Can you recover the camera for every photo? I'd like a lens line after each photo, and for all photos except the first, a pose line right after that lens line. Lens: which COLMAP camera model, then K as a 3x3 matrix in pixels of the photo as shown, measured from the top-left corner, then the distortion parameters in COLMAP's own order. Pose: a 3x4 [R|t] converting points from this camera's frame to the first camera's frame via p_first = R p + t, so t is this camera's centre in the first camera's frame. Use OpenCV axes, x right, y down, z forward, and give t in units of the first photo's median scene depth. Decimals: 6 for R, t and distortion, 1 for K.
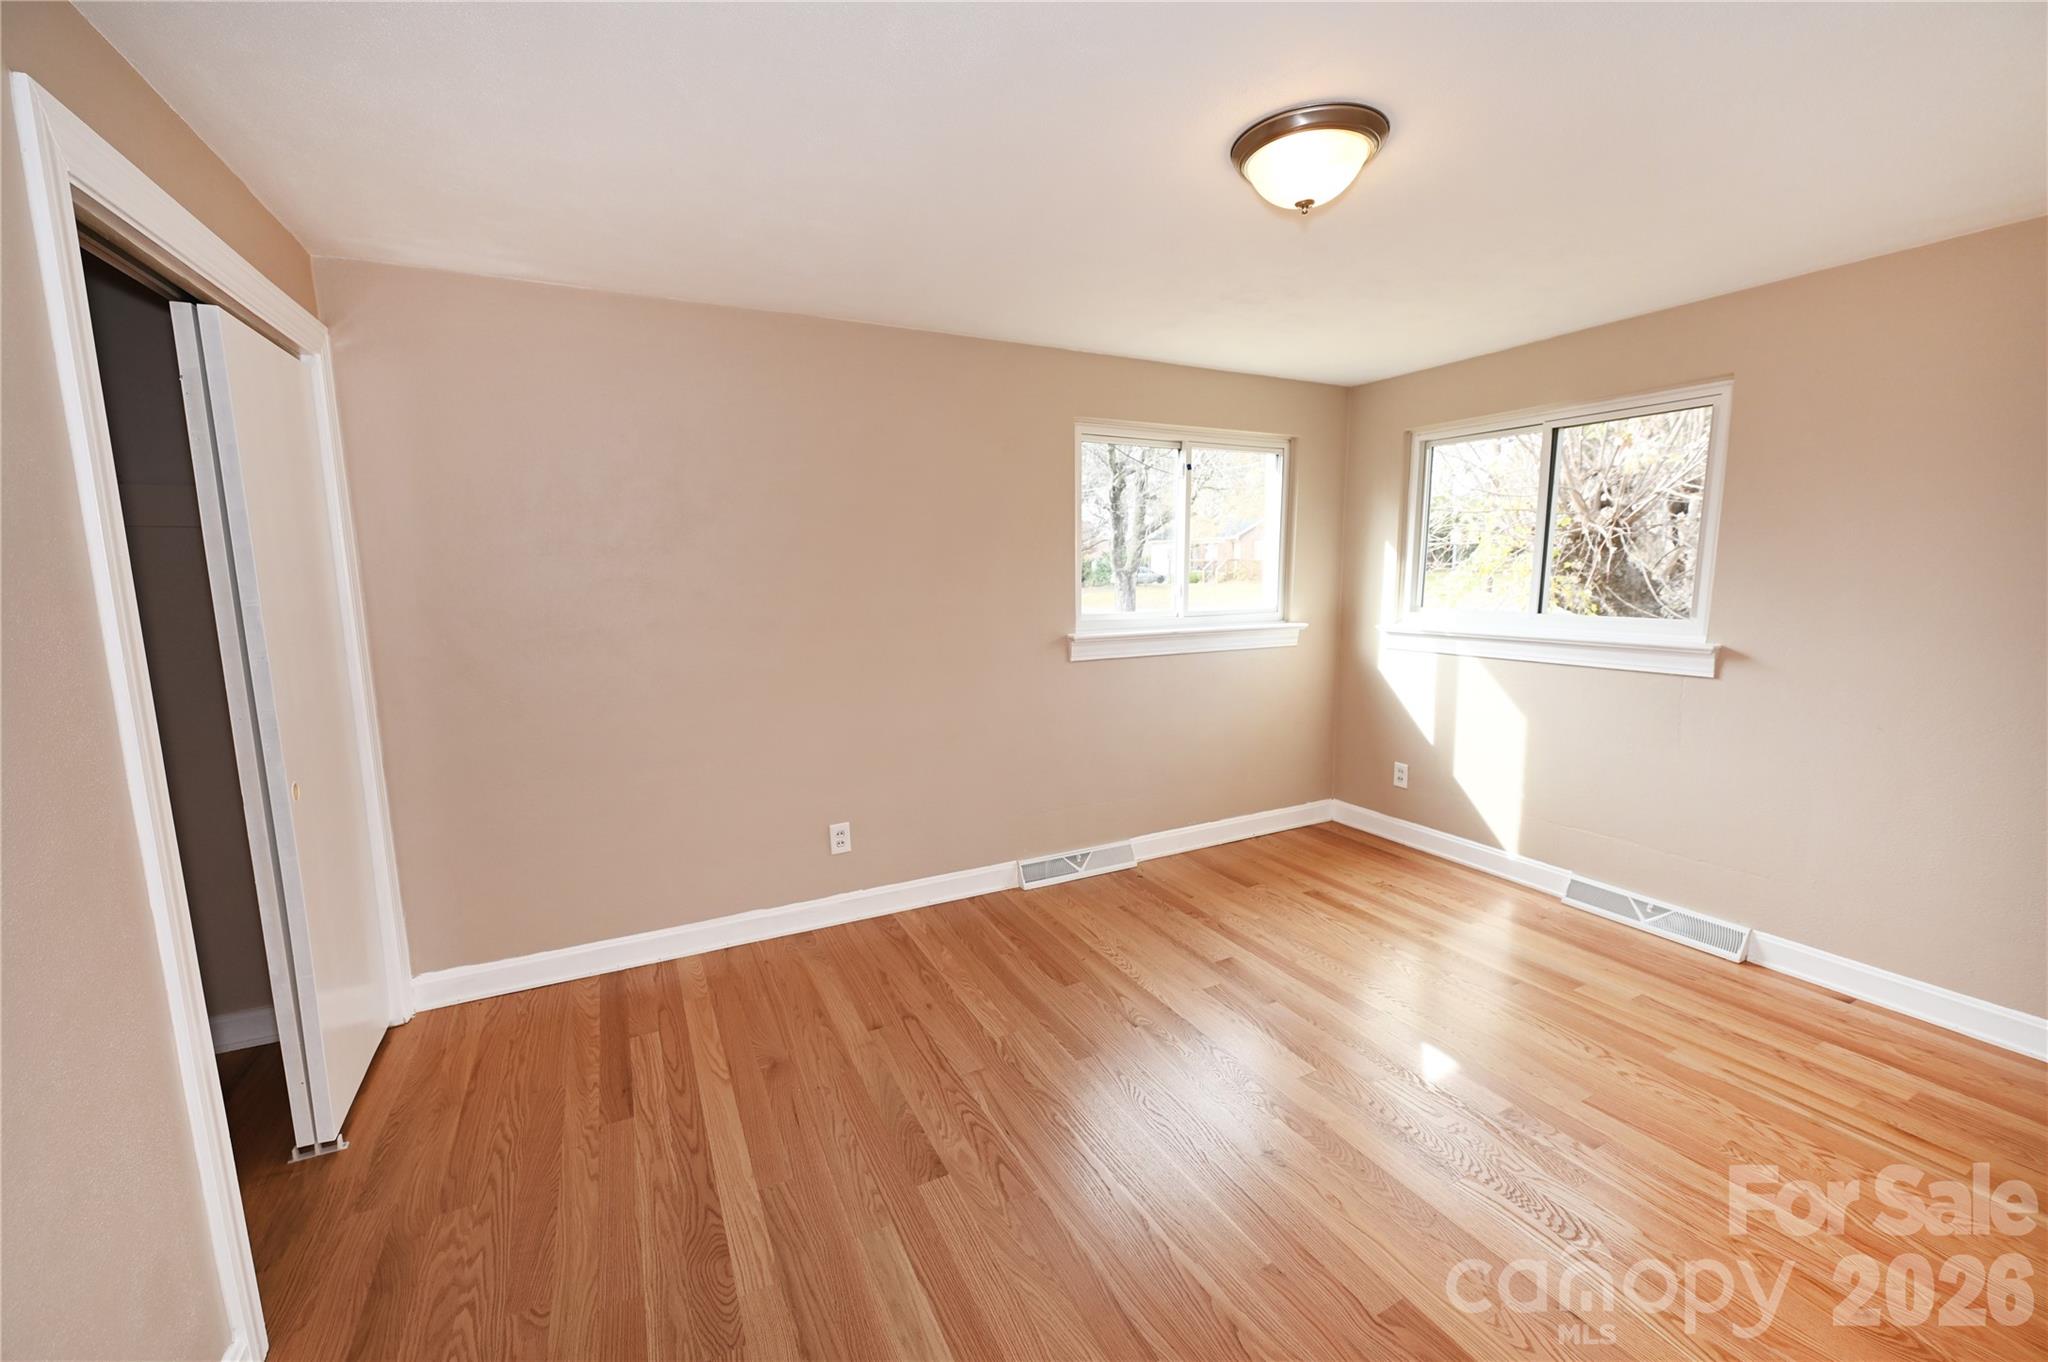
lens RADIAL K [[809.1, 0, 1020.3], [0, 809.1, 687.7], [0, 0, 1]] dist [-0.007705, -0.000765]
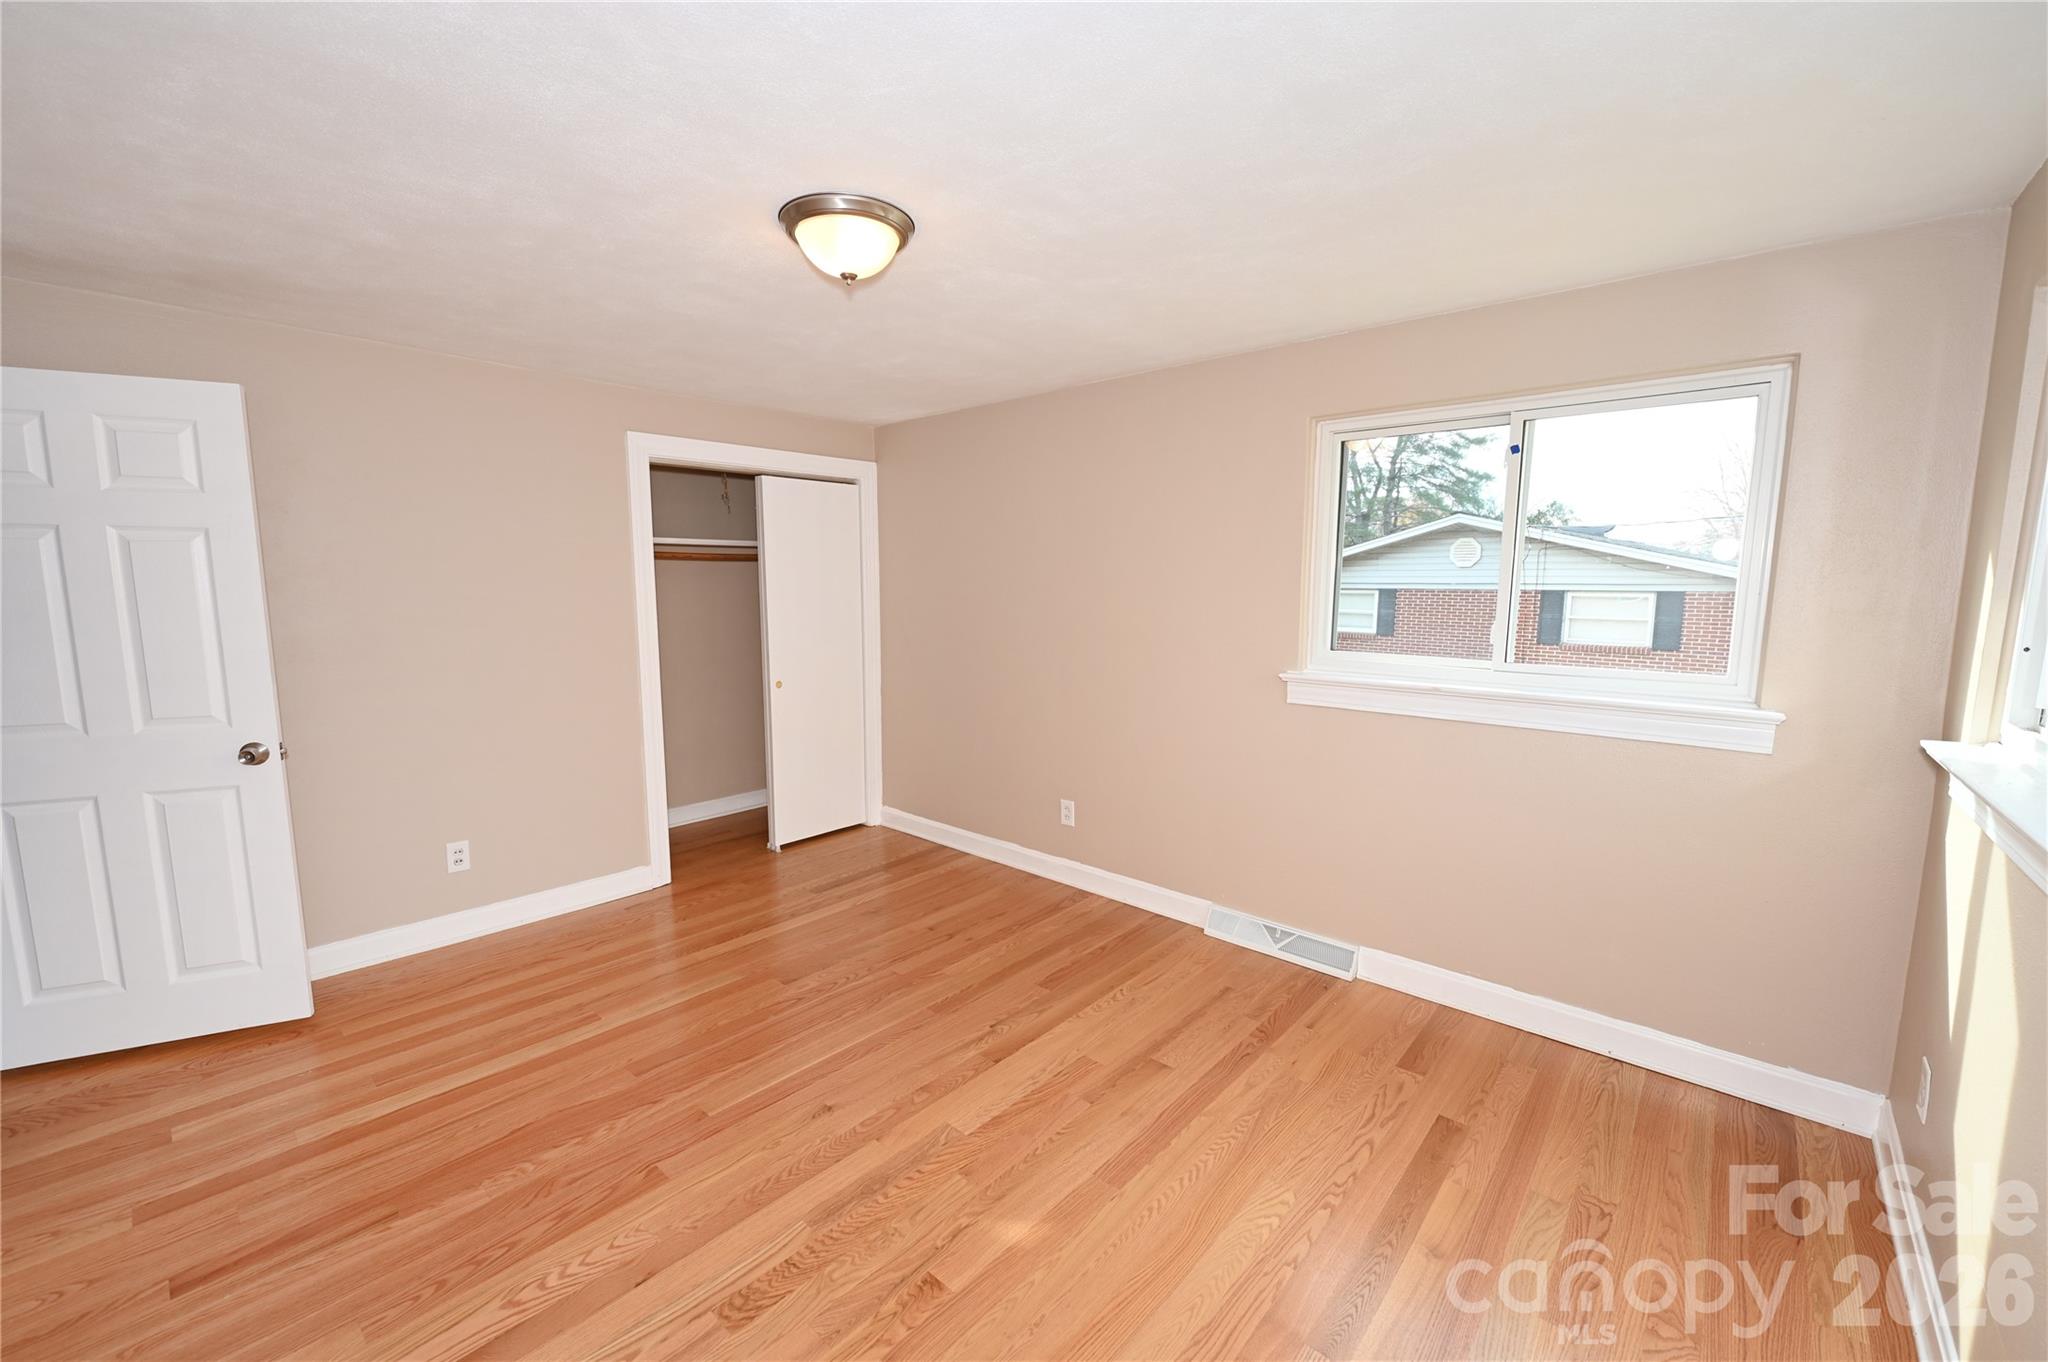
lens RADIAL K [[809.1, 0, 1020.3], [0, 809.1, 687.7], [0, 0, 1]] dist [-0.007705, -0.000765]
pose [[0.359743, 0.133702, -0.923422, 0.873574], [-0.147554, 0.985378, 0.085189, -0.092727], [0.921310, 0.105608, 0.374212, 0.482659]]
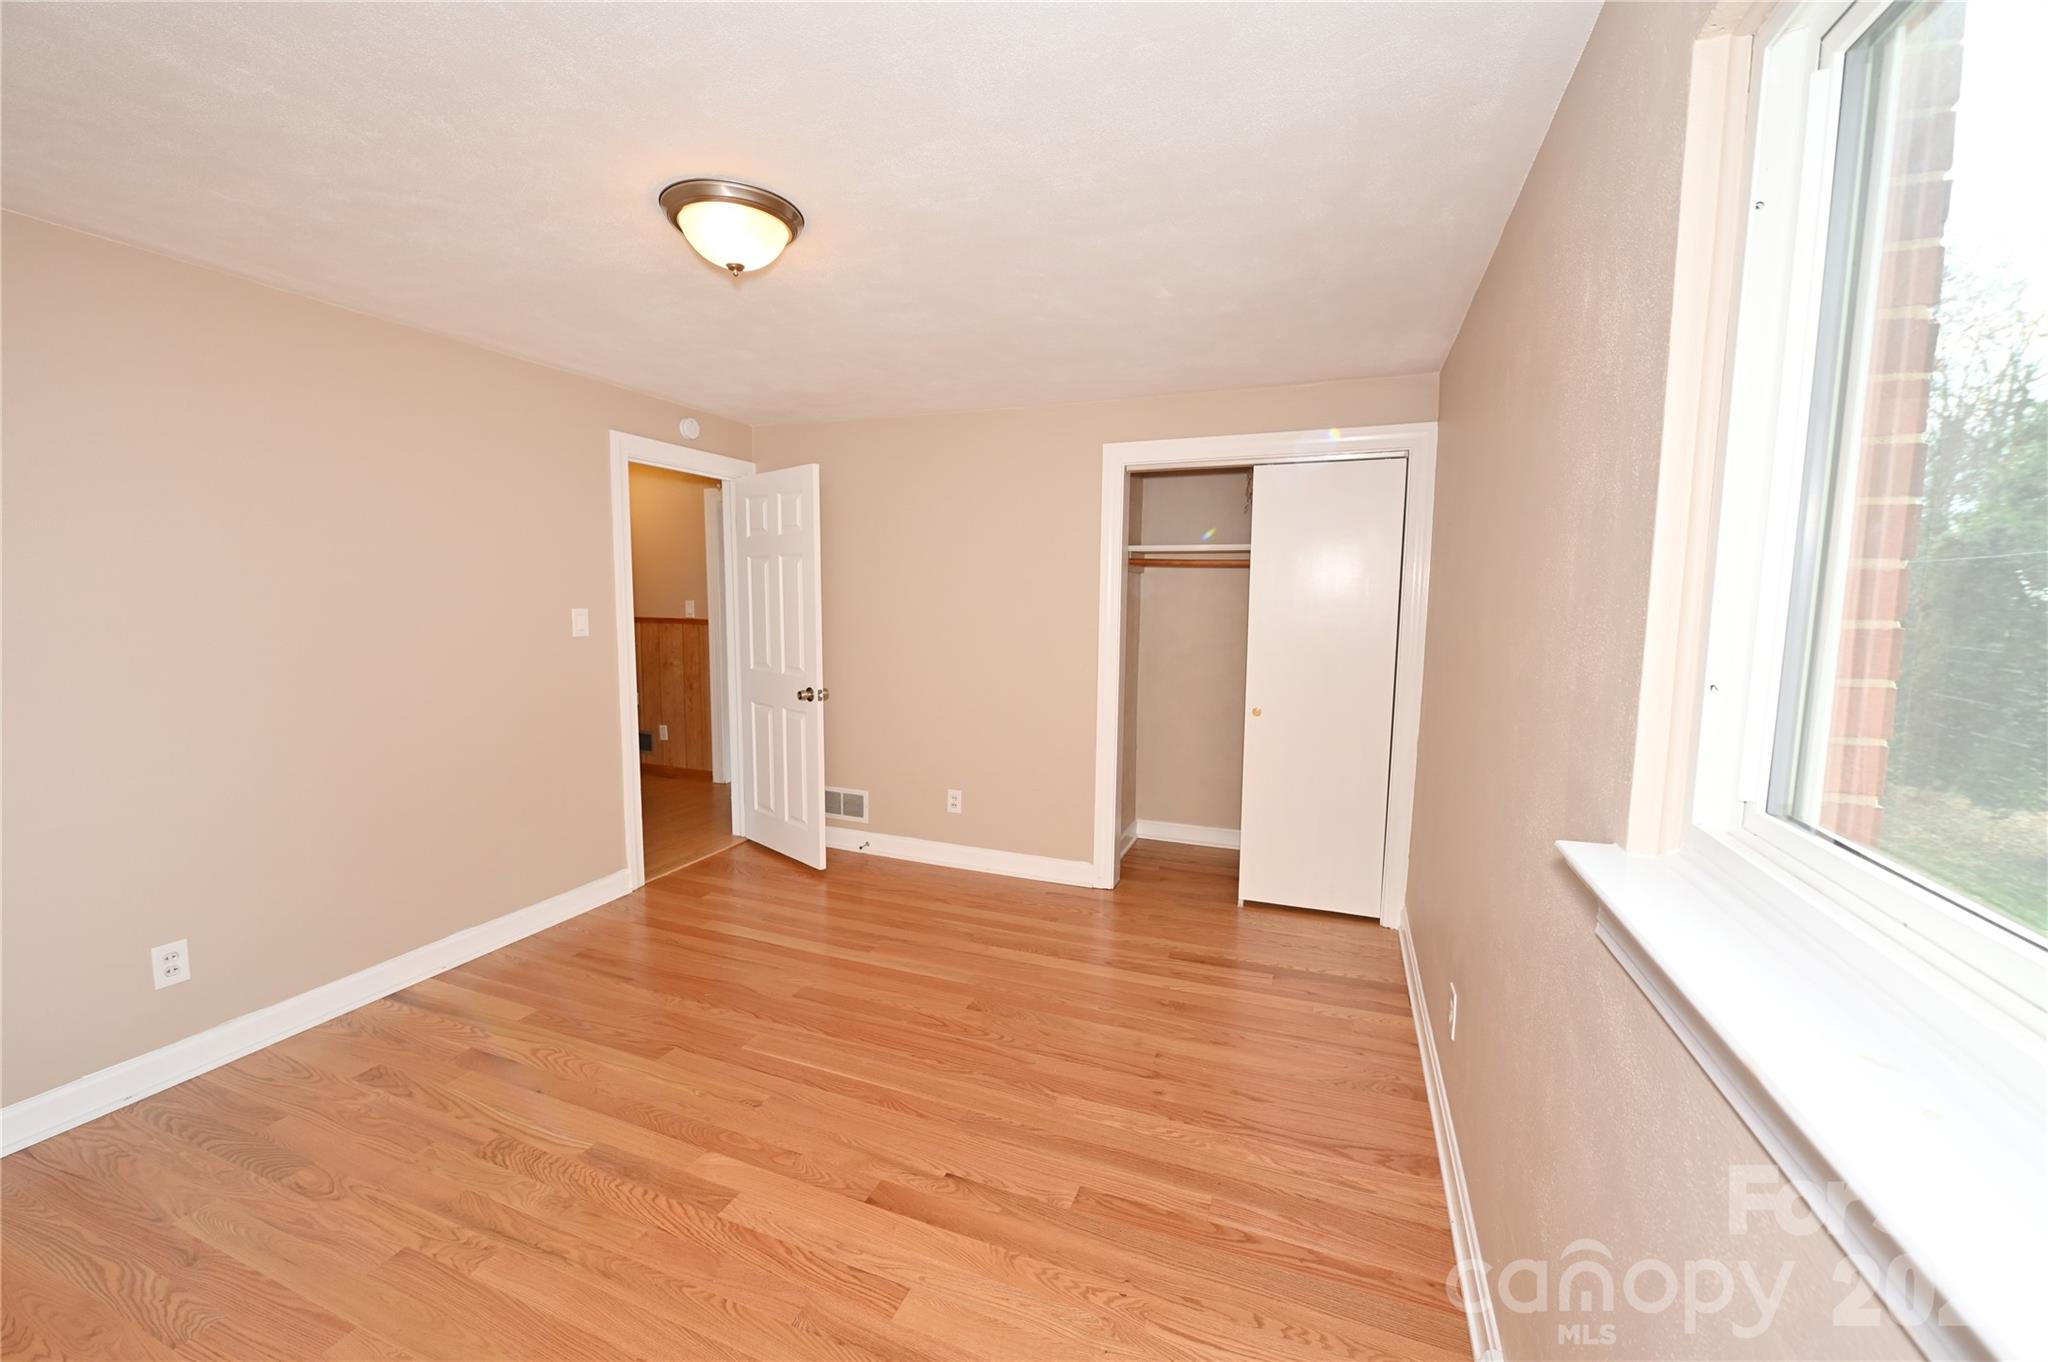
lens RADIAL K [[809.1, 0, 1020.3], [0, 809.1, 687.7], [0, 0, 1]] dist [-0.007705, -0.000765]
pose [[-0.743062, 0.080466, -0.664367, 0.469718], [-0.104838, 0.966492, 0.234314, -0.190900], [0.660960, 0.243760, -0.709728, 1.213899]]
